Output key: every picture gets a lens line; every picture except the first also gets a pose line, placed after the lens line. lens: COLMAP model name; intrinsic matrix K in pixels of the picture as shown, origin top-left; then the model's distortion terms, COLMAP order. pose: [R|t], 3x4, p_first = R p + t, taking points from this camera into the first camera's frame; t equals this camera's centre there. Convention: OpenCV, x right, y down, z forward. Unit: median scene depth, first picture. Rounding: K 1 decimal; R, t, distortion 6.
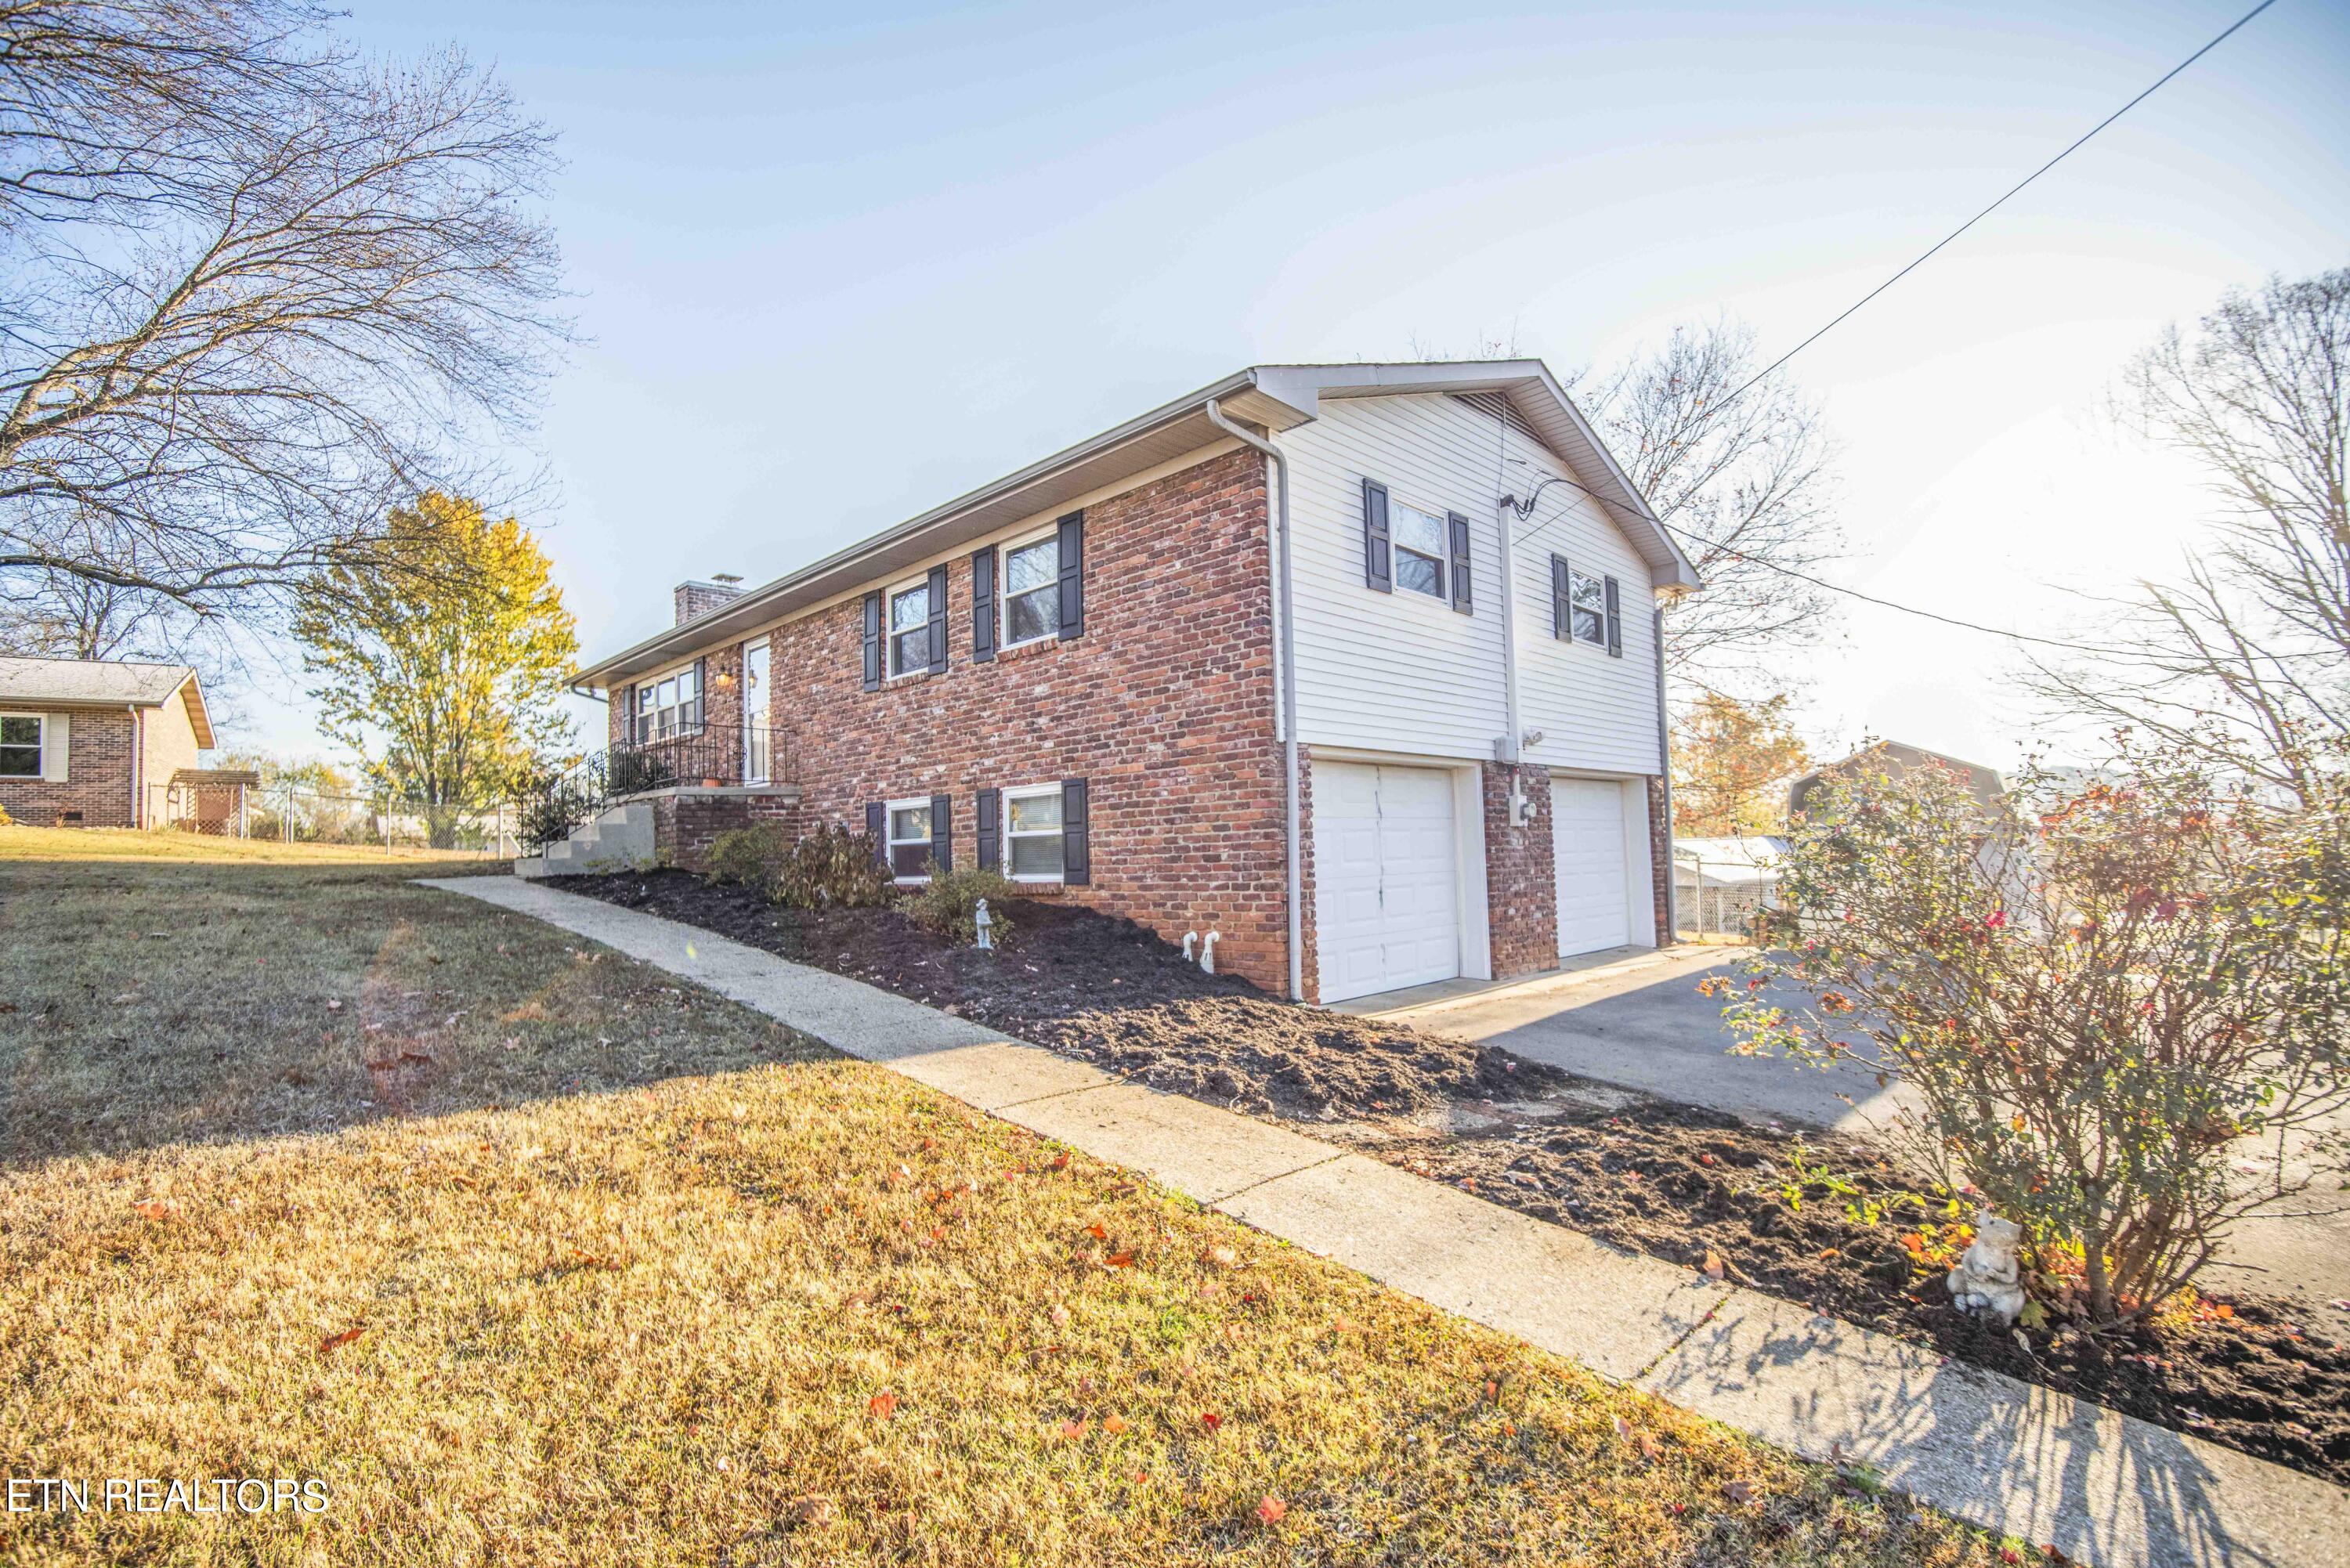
lens RADIAL K [[1065.7, 0, 1176.9], [0, 1065.7, 801.6], [0, 0, 1]] dist [0.004316, -0.022767]
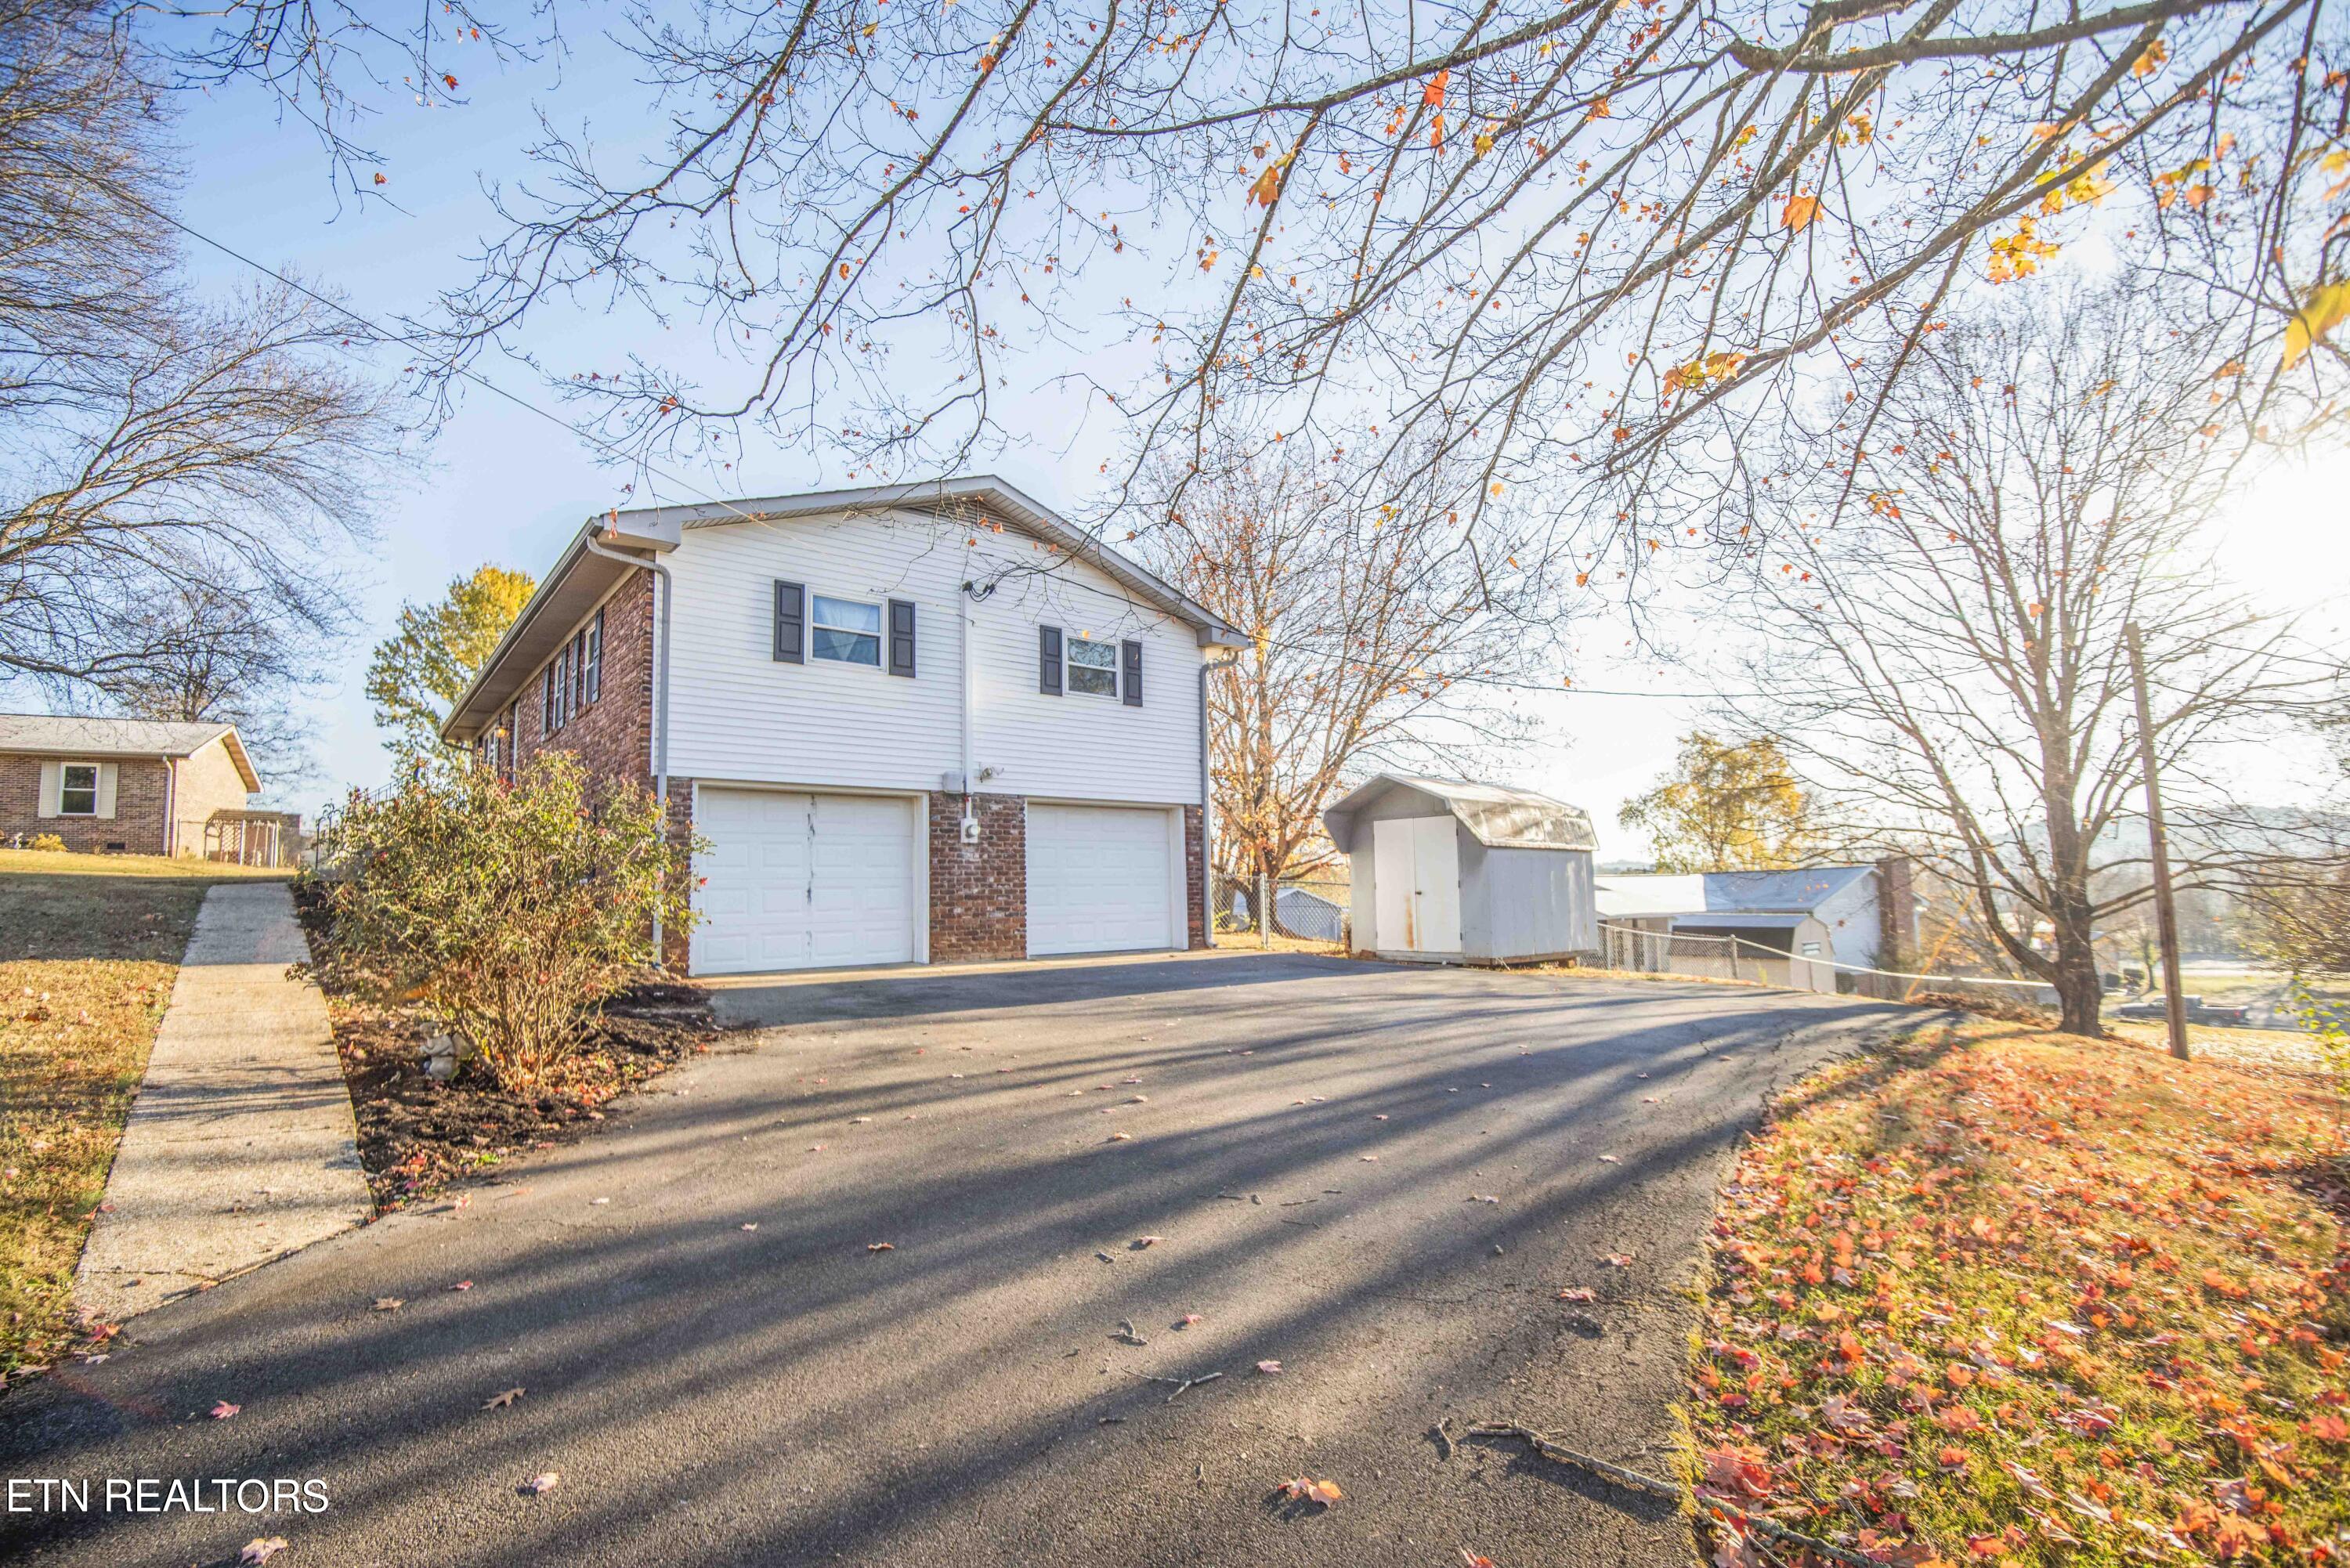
lens RADIAL K [[1065.7, 0, 1176.9], [0, 1065.7, 801.6], [0, 0, 1]] dist [0.004316, -0.022767]
pose [[0.994513, -0.004491, -0.104515, 0.665295], [0.000228, 0.999169, -0.040767, 0.024554], [0.104611, 0.040520, 0.993687, -0.217685]]
